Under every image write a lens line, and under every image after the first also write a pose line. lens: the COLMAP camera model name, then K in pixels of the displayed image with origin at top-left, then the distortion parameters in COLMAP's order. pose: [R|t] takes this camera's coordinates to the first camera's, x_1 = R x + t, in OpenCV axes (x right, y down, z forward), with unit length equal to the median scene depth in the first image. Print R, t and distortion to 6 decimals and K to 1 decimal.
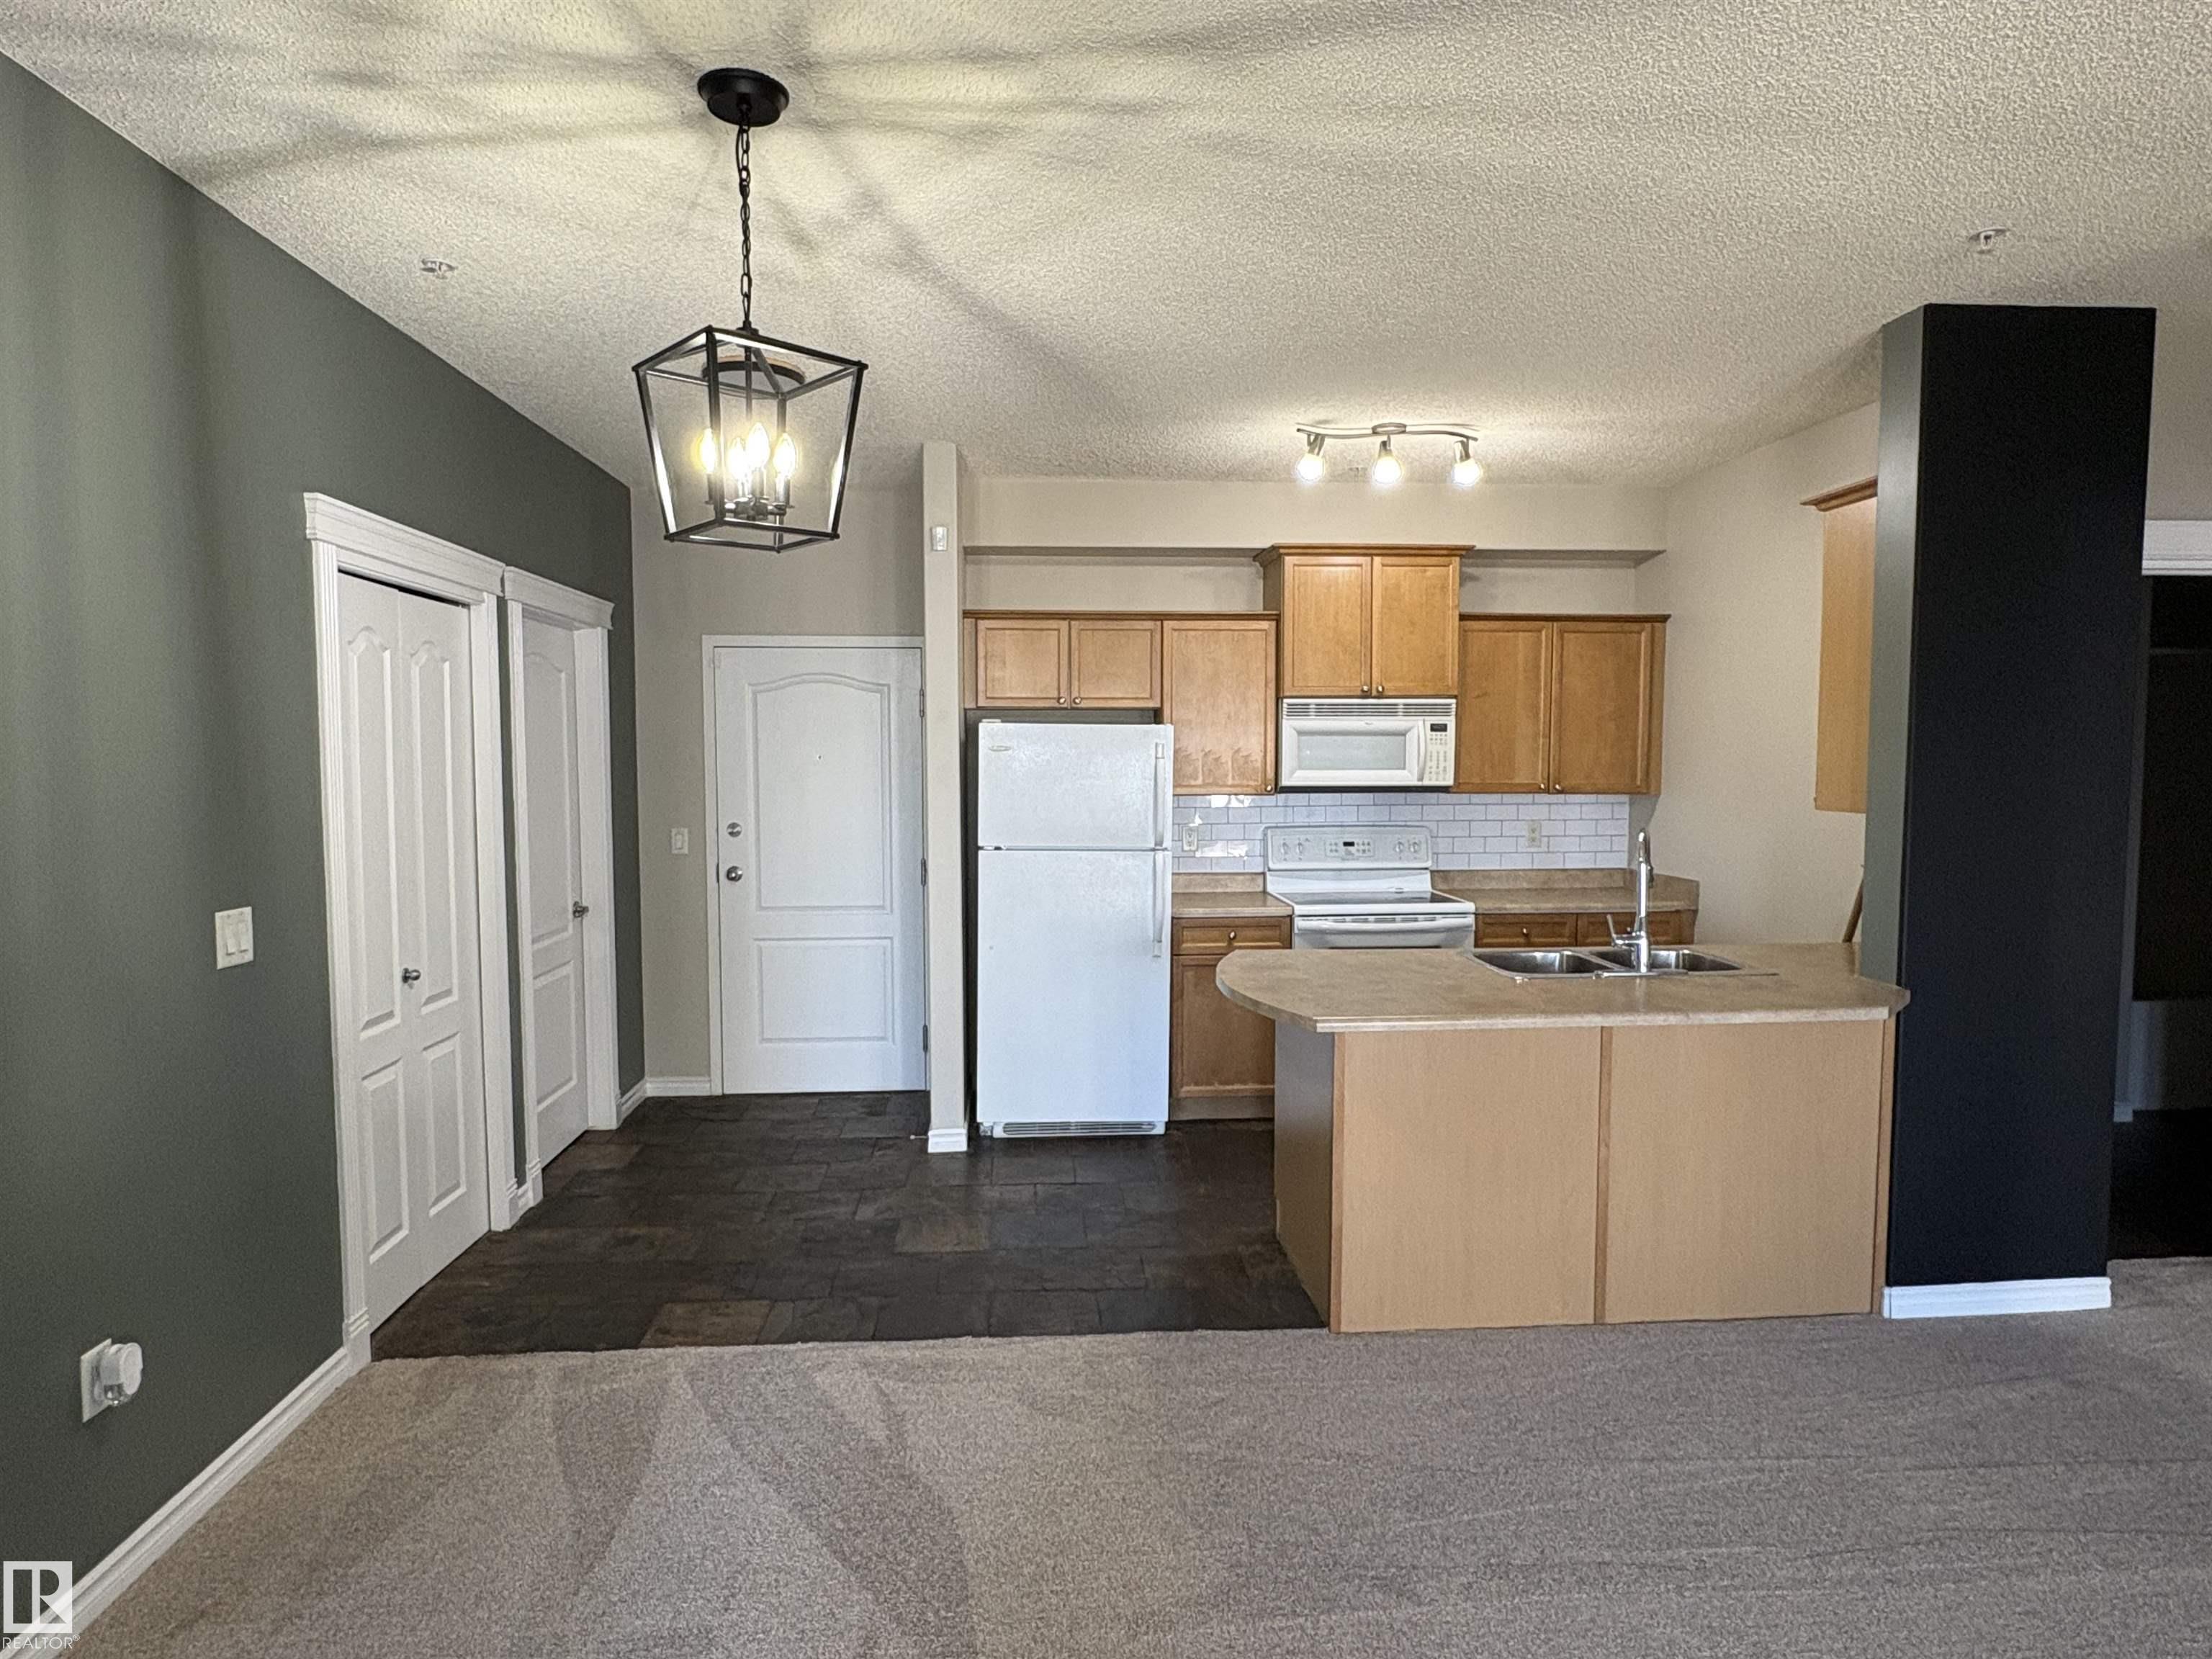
lens RADIAL K [[1277.6, 0, 1106.0], [0, 1277.6, 829.5], [0, 0, 1]] dist [-0.001324, 0.001363]
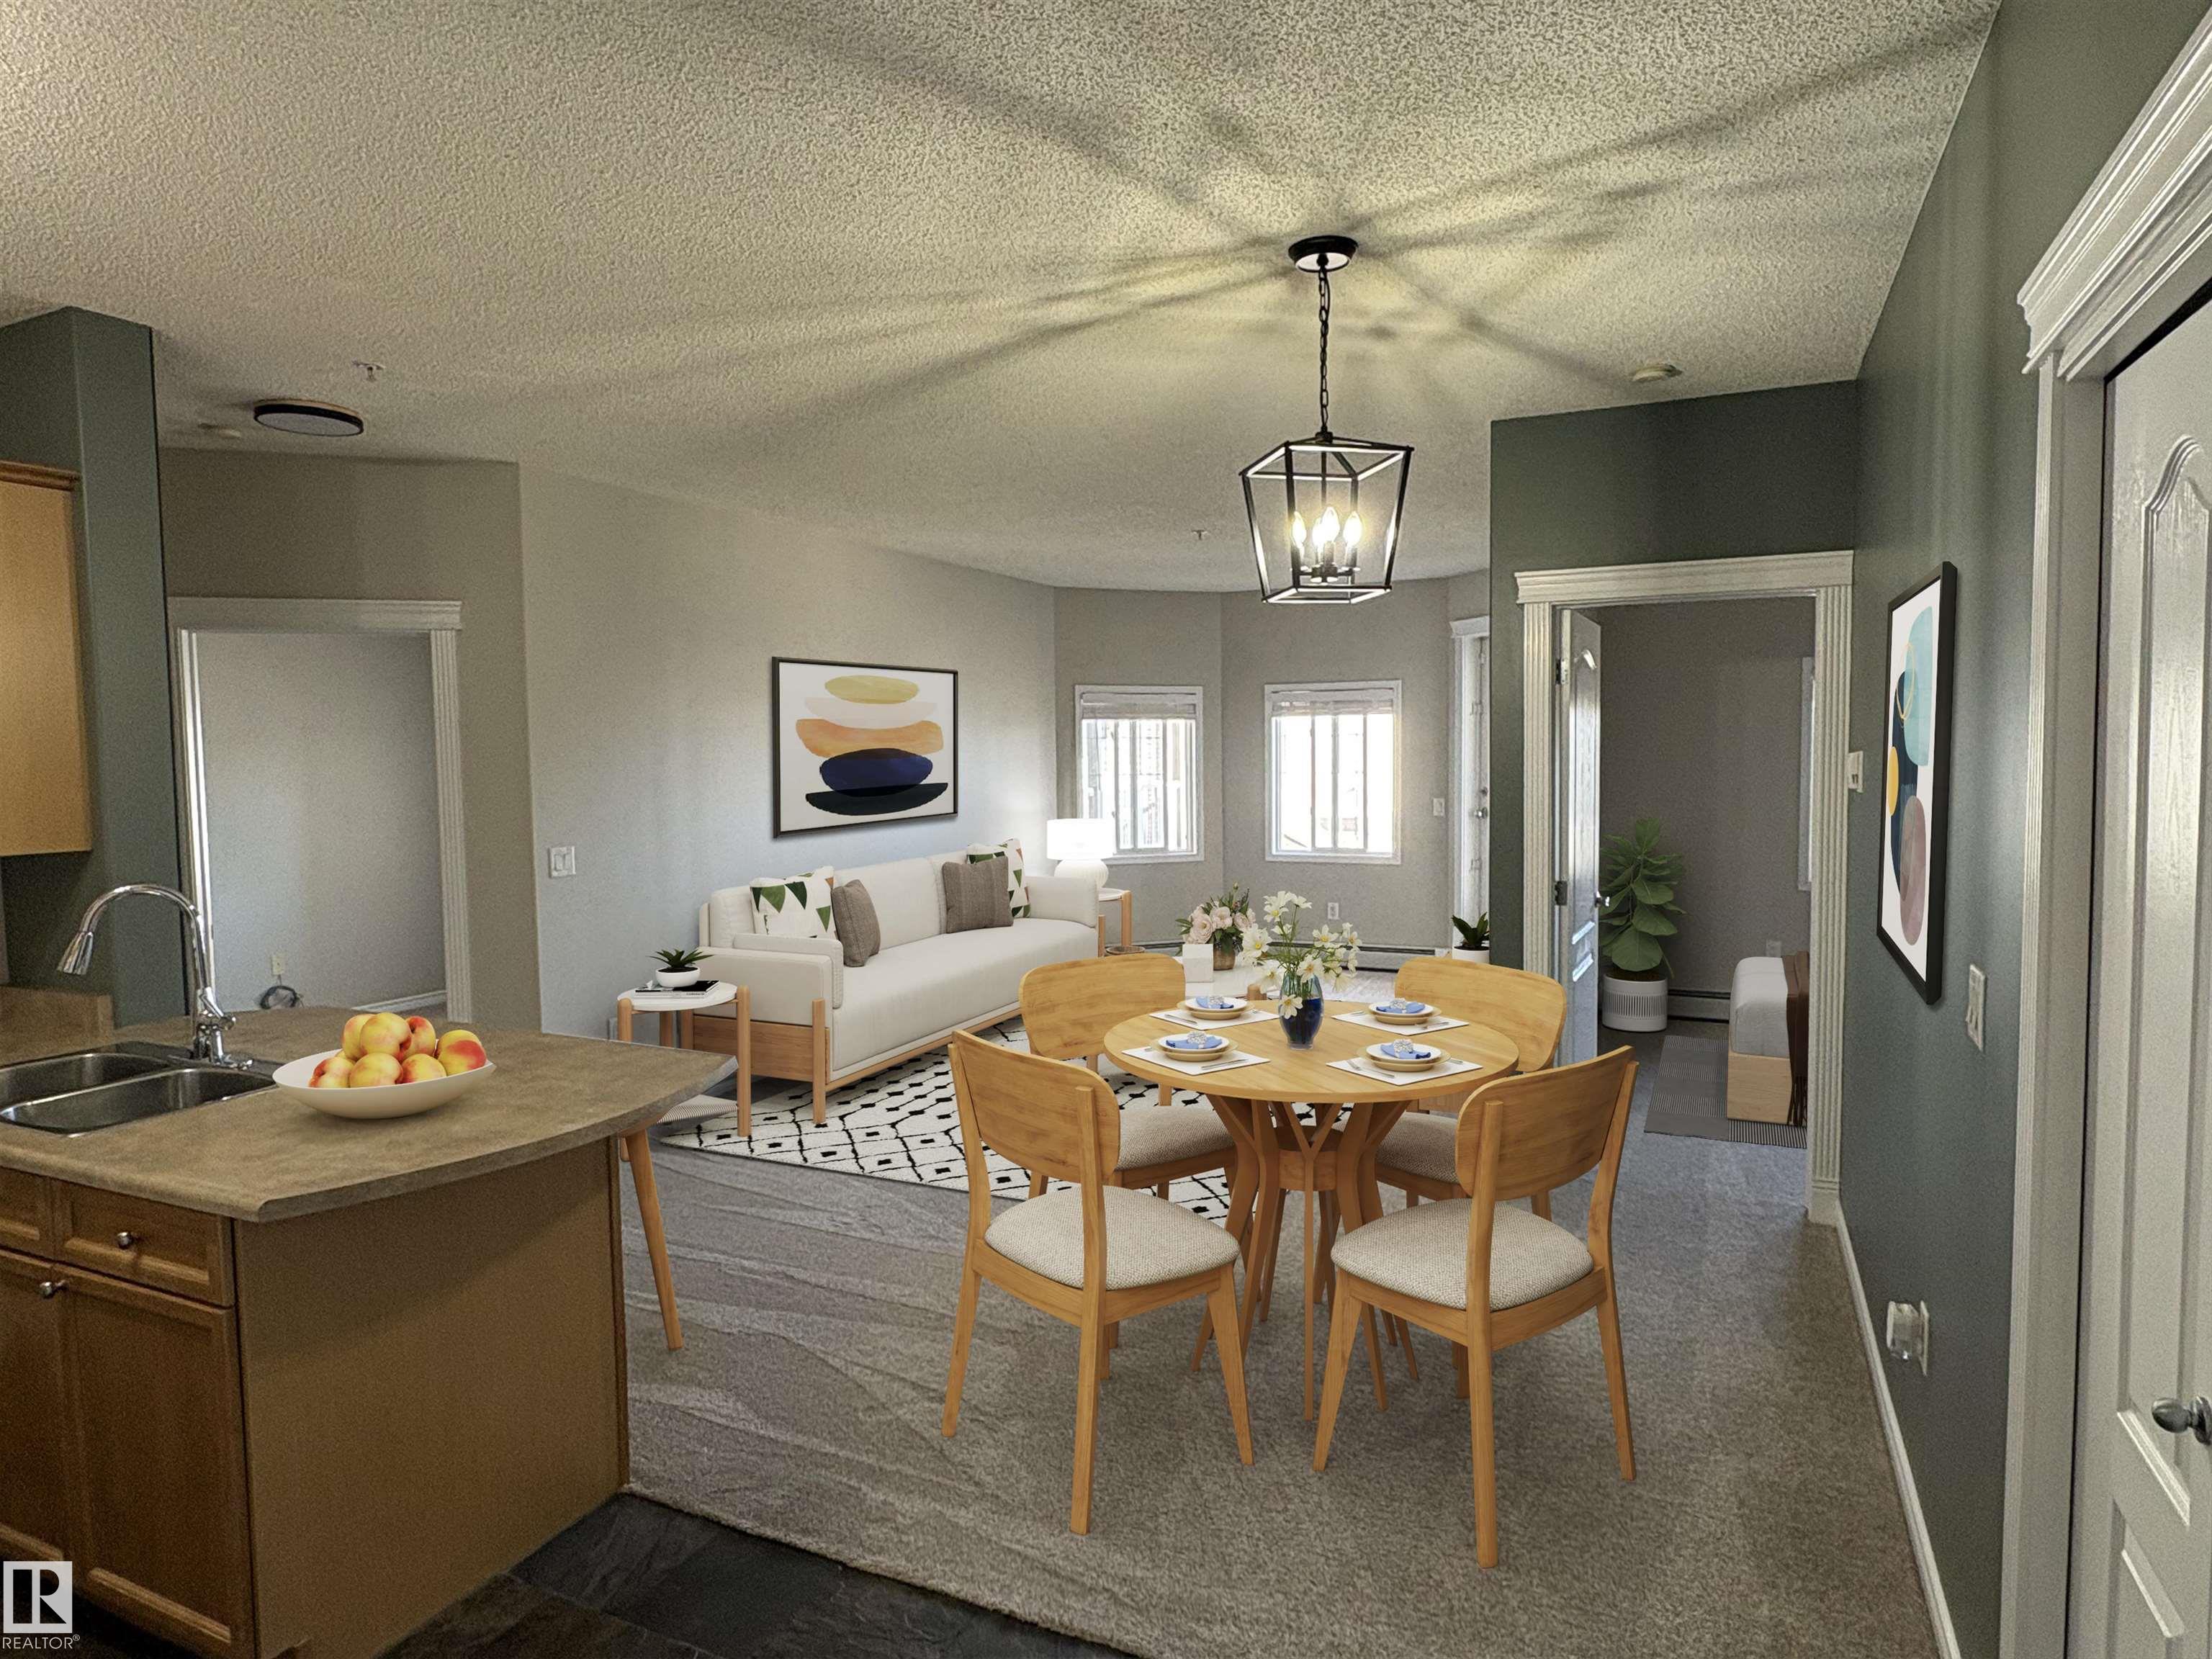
lens RADIAL K [[1277.6, 0, 1106.0], [0, 1277.6, 829.5], [0, 0, 1]] dist [-0.001324, 0.001363]
pose [[-0.865936, -0.016213, 0.499891, -0.316738], [0.047378, 0.992321, 0.114256, -0.064979], [-0.497905, 0.122622, -0.858519, 0.968330]]
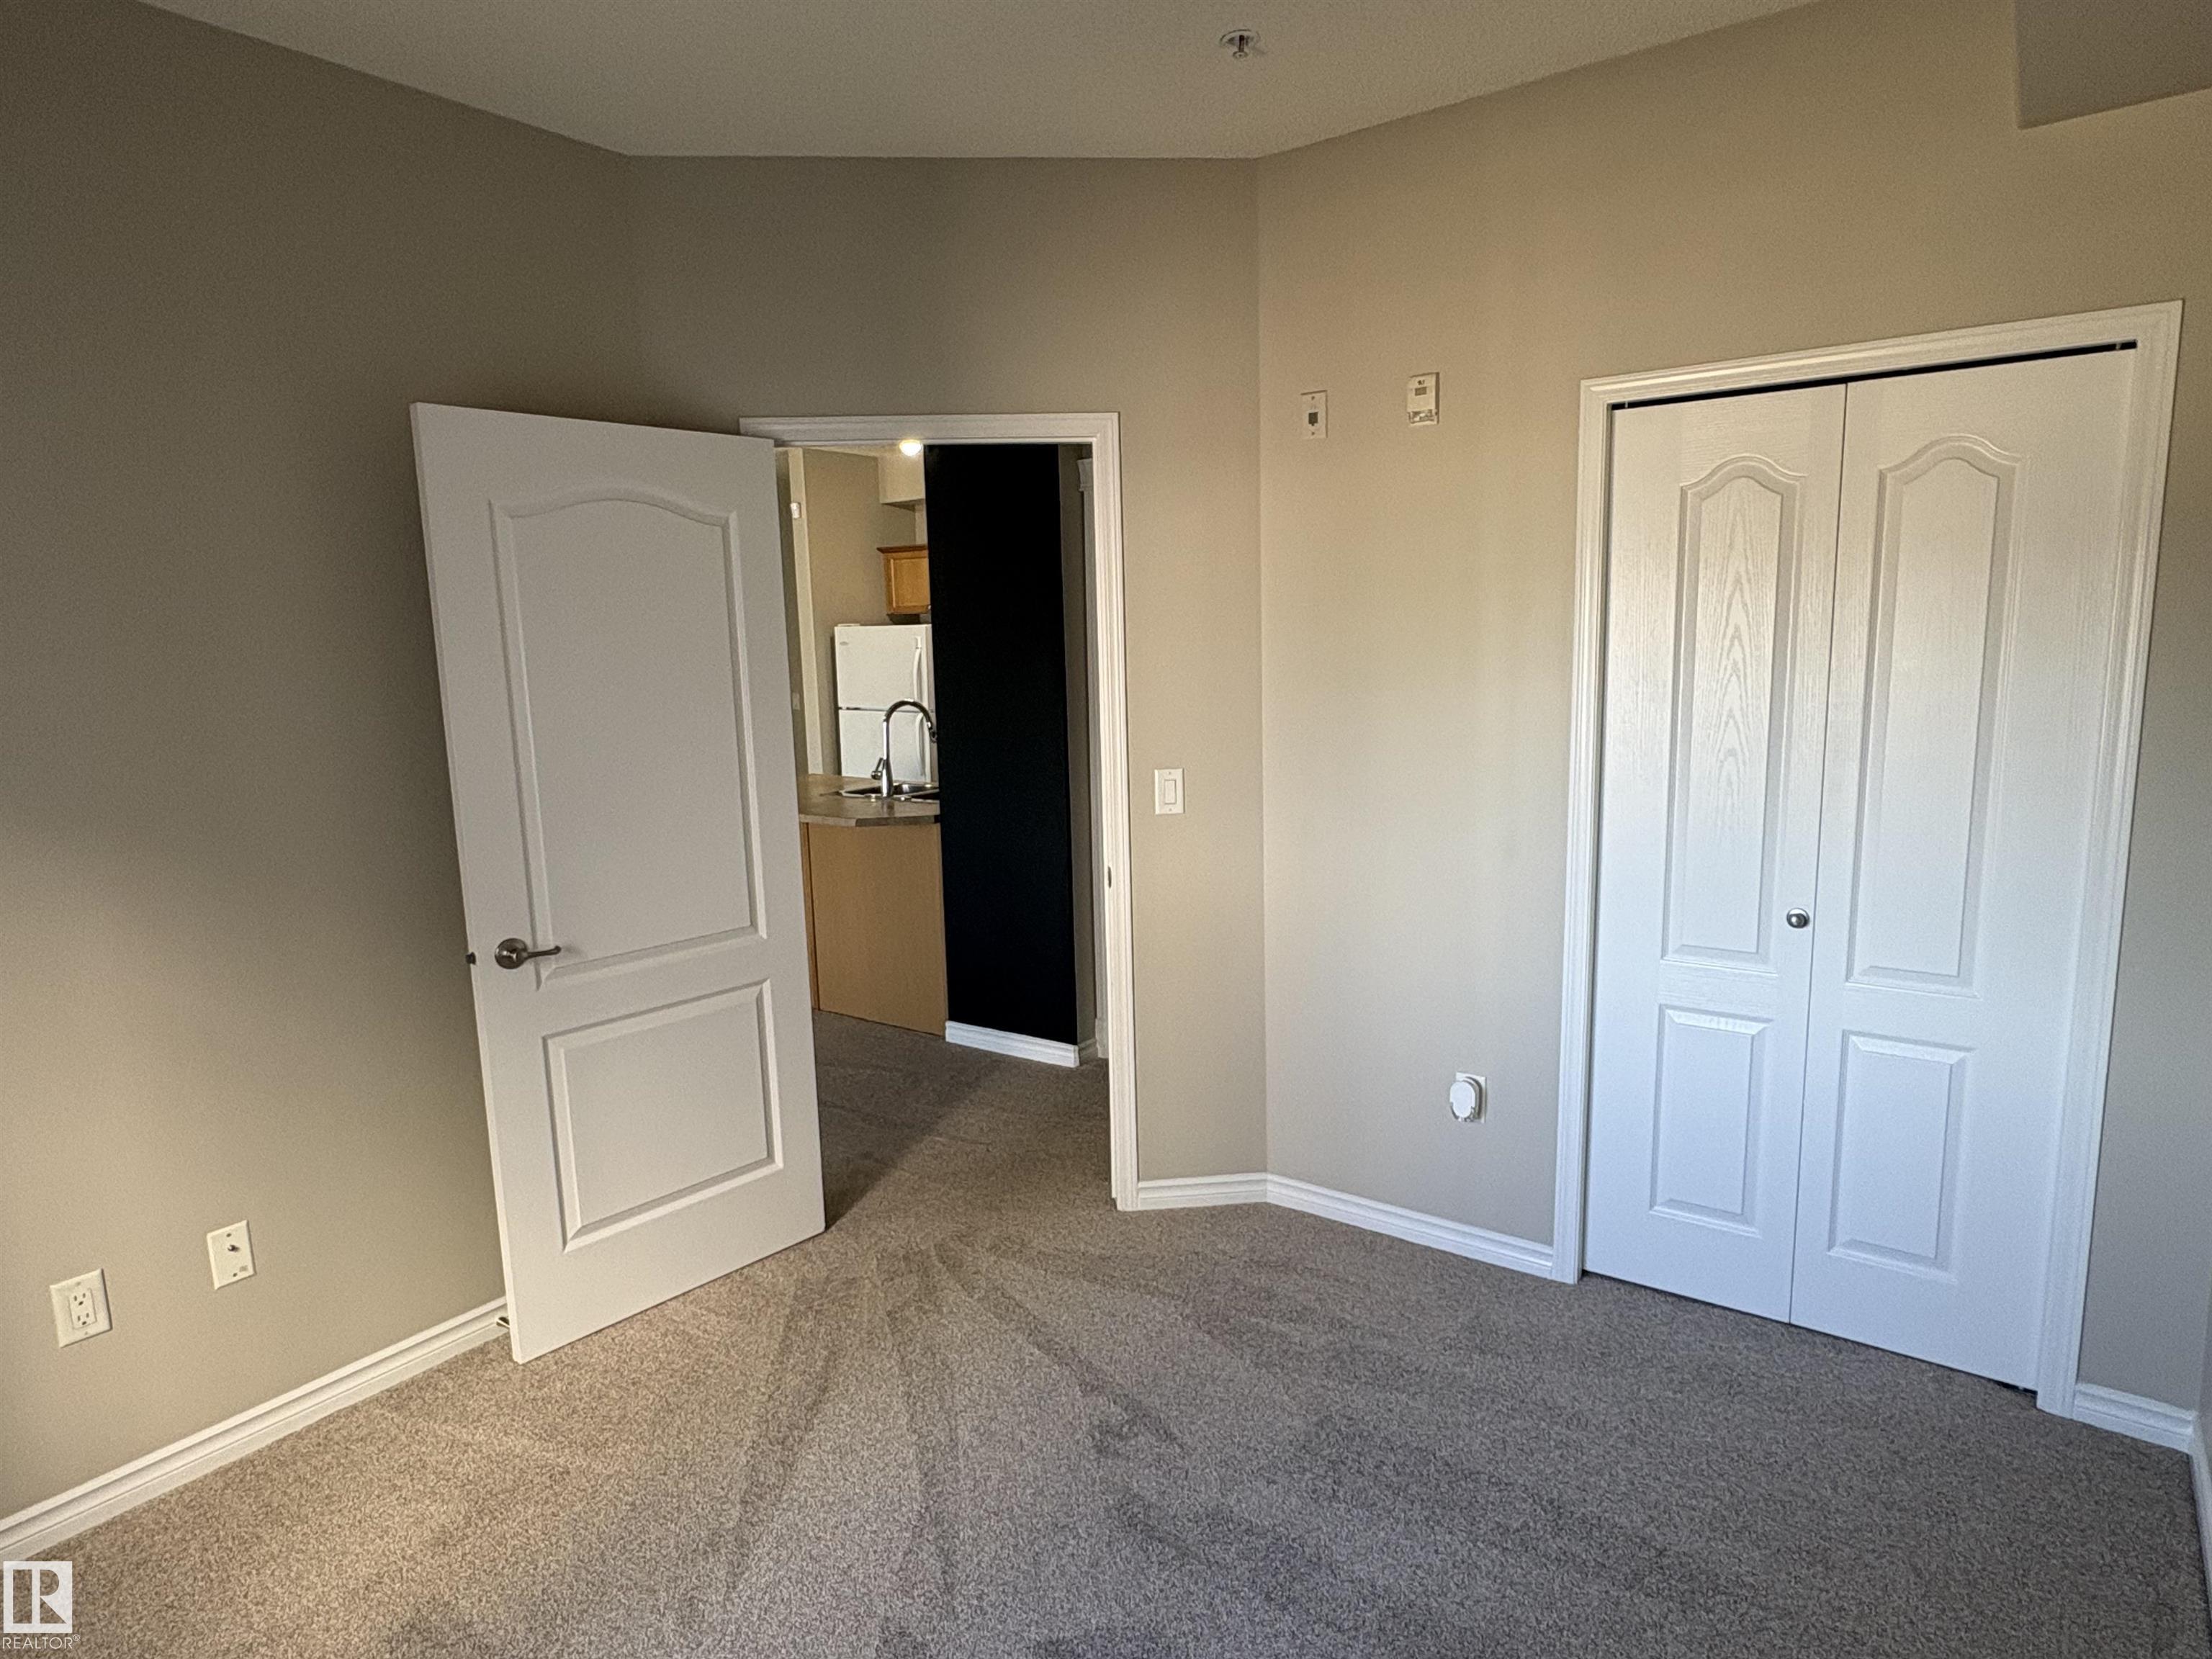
lens RADIAL K [[1277.6, 0, 1106.0], [0, 1277.6, 829.5], [0, 0, 1]] dist [-0.001324, 0.001363]
pose [[0.751301, 0.060114, -0.657217, 1.084121], [0.003118, 0.995509, 0.094620, 0.013626], [0.659953, -0.073137, 0.747739, 0.059879]]
